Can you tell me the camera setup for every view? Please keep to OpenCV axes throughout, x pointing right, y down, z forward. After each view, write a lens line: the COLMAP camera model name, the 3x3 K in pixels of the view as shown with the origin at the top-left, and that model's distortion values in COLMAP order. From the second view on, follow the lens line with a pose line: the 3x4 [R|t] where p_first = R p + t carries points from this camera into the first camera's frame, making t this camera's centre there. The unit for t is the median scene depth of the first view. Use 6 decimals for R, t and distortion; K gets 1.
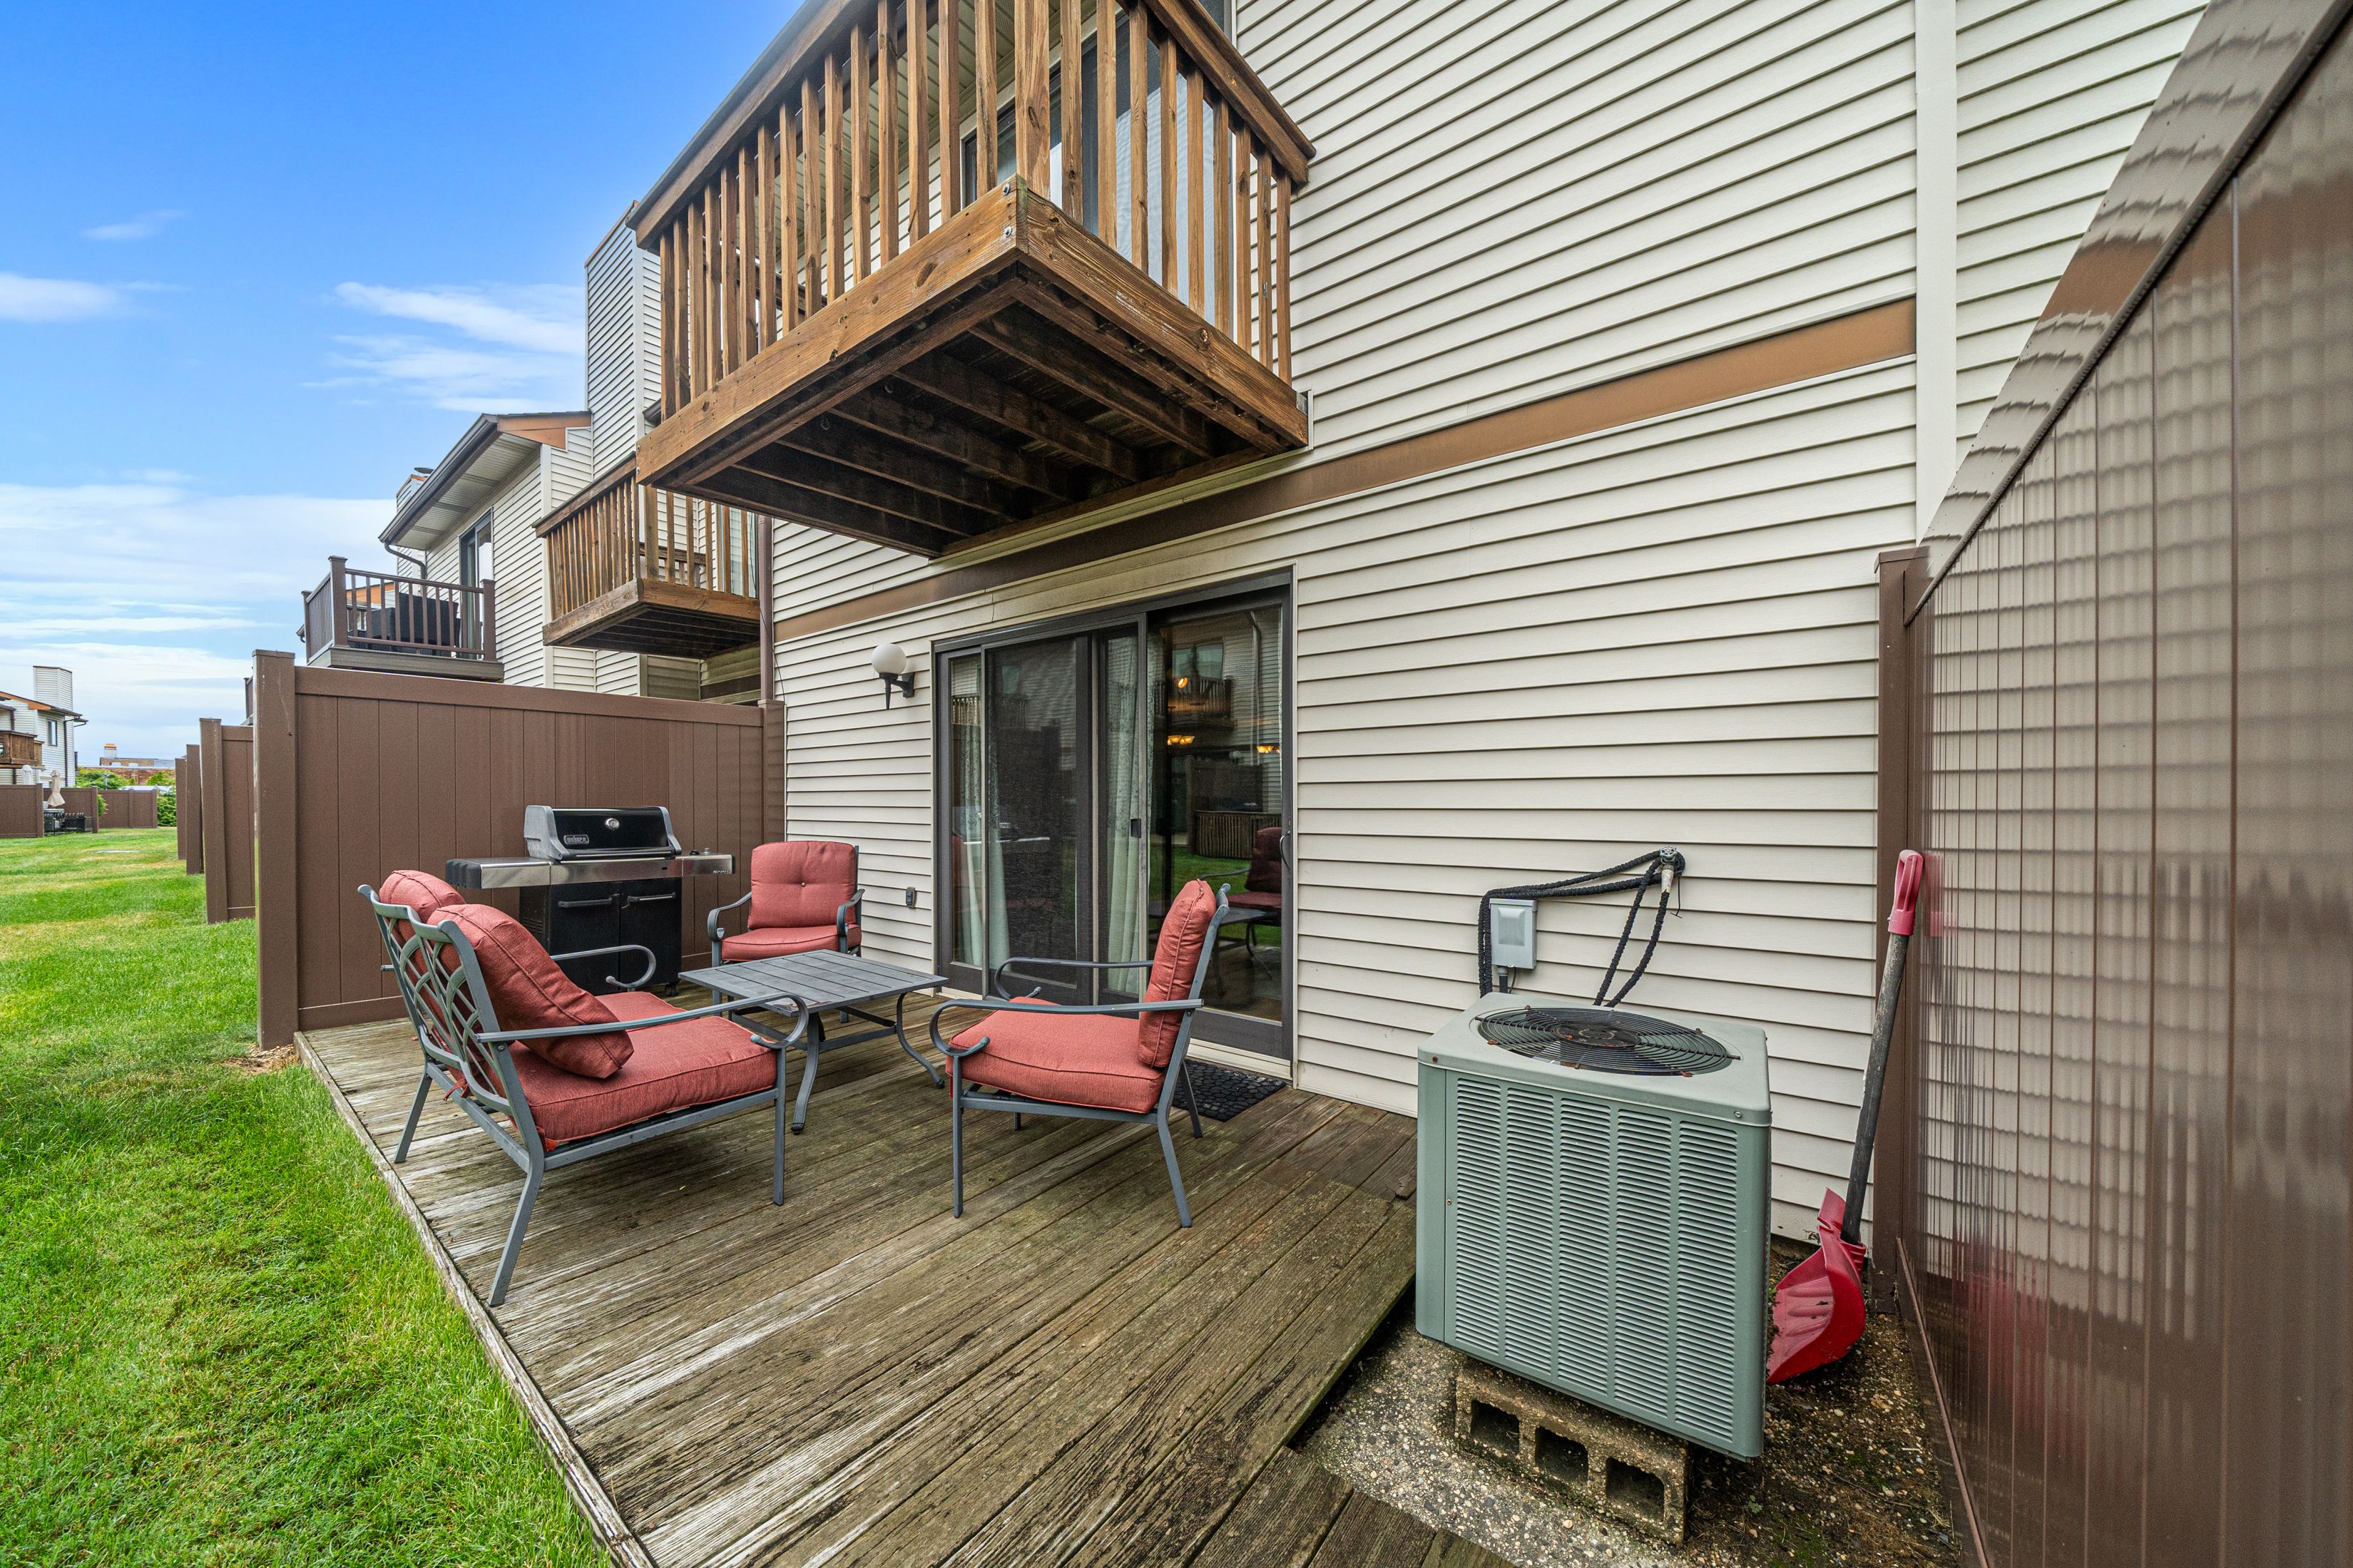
lens RADIAL K [[783.4, 0, 1216.3], [0, 783.4, 805.9], [0, 0, 1]] dist [-0.003092, -0.000326]
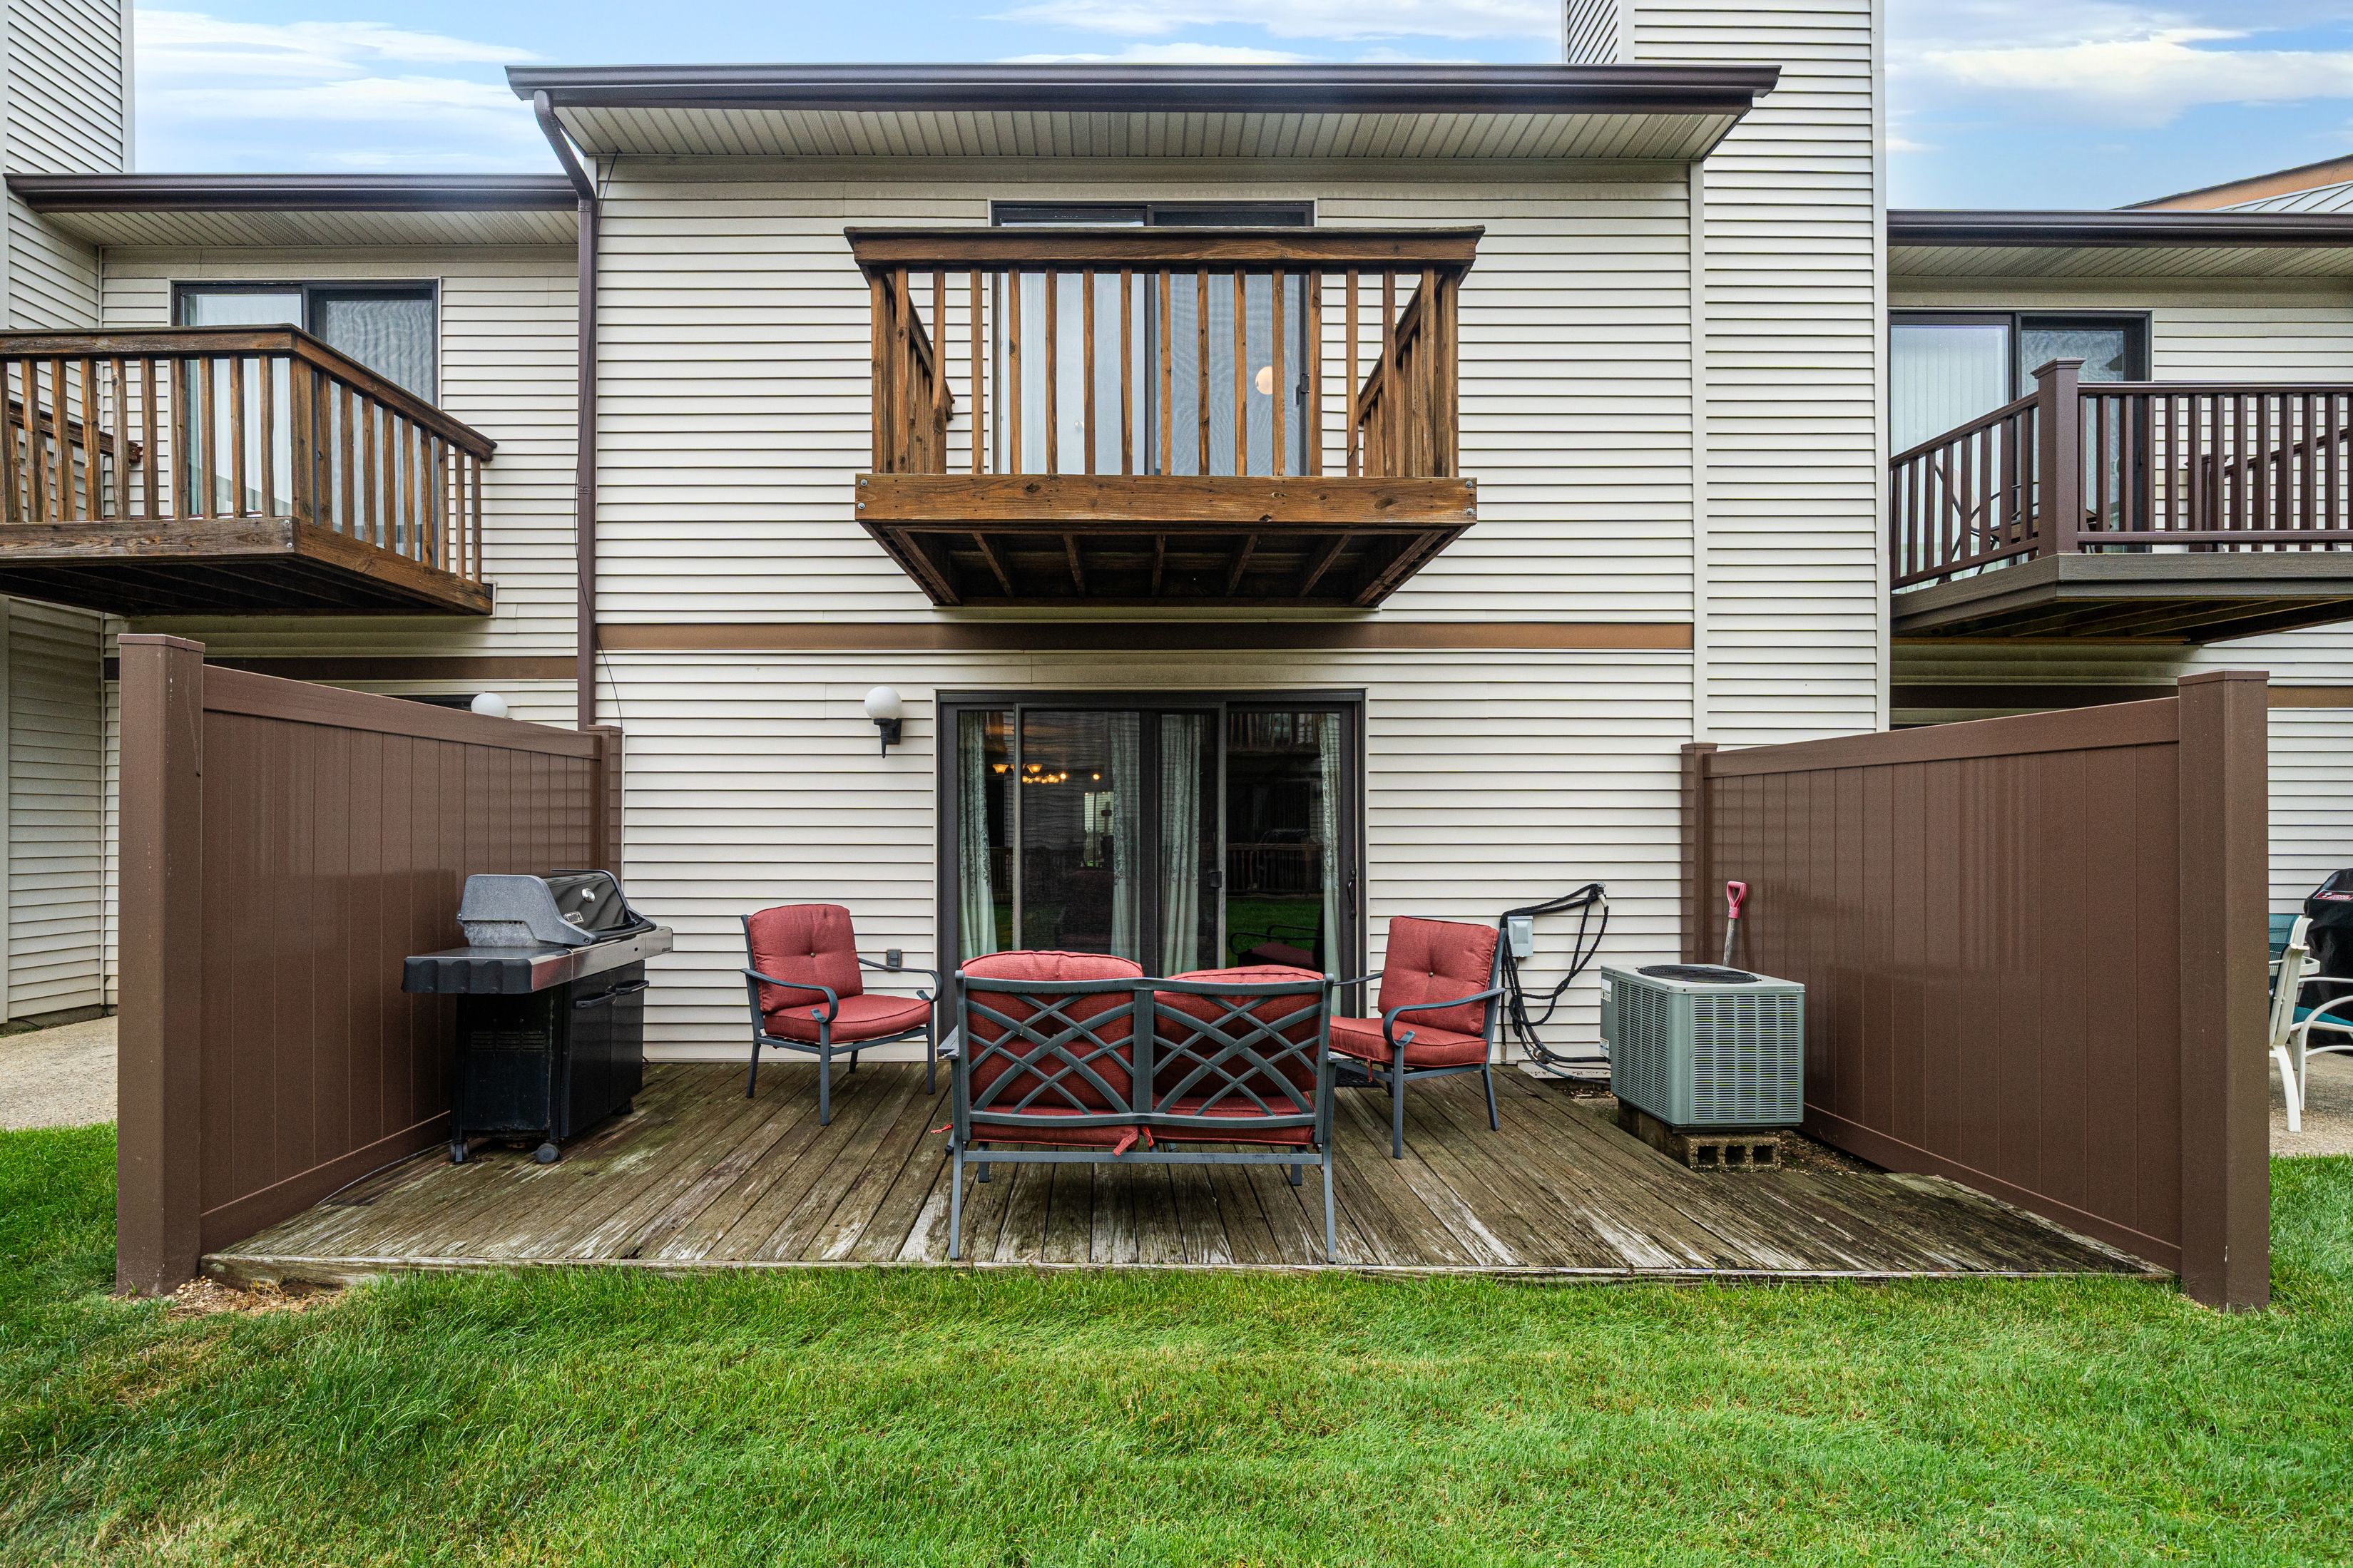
lens RADIAL K [[860.8, 0, 1148.5], [0, 860.8, 815.4], [0, 0, 1]] dist [-0.002825, -0.000177]
pose [[0.804659, 0.009560, 0.593660, -1.231782], [0.001463, 0.999835, -0.018084, -0.057491], [-0.593735, 0.015420, 0.804513, -0.005603]]
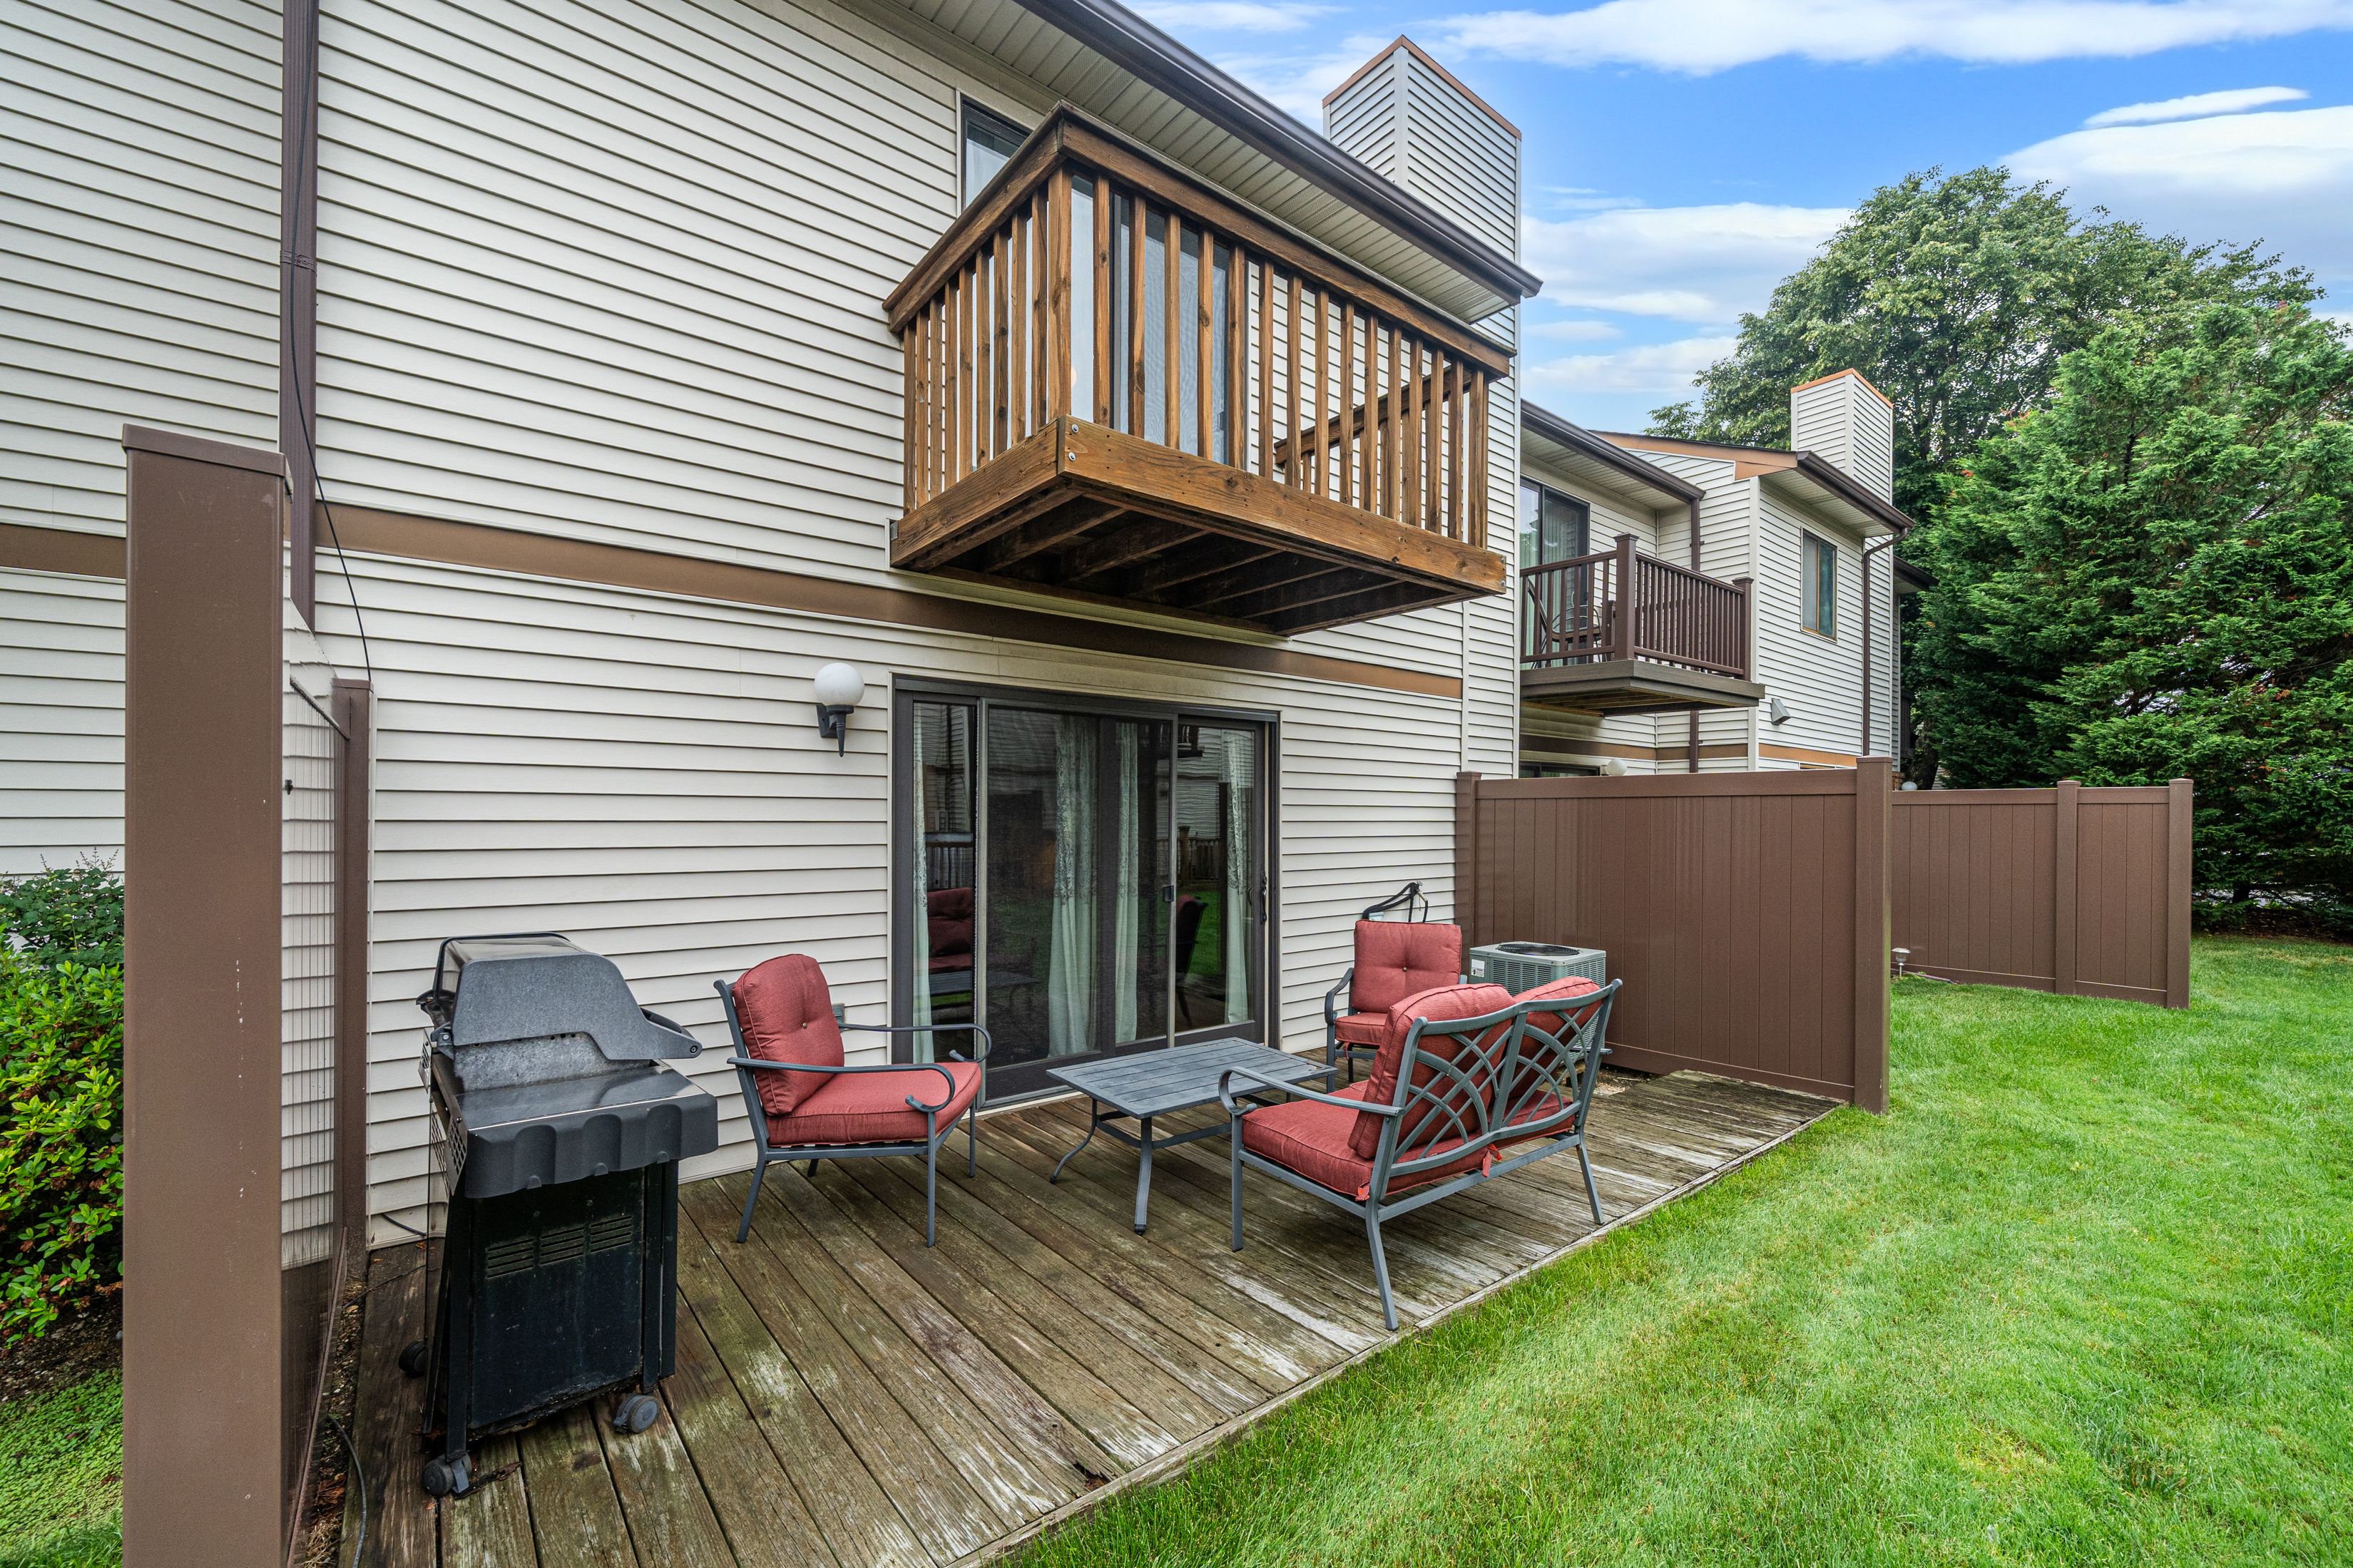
lens RADIAL K [[860.8, 0, 1148.5], [0, 860.8, 815.4], [0, 0, 1]] dist [-0.002825, -0.000177]
pose [[0.318147, 0.006870, 0.948016, -1.710112], [0.001369, 0.999969, -0.007706, -0.100649], [-0.948040, 0.003749, 0.318128, 0.779305]]
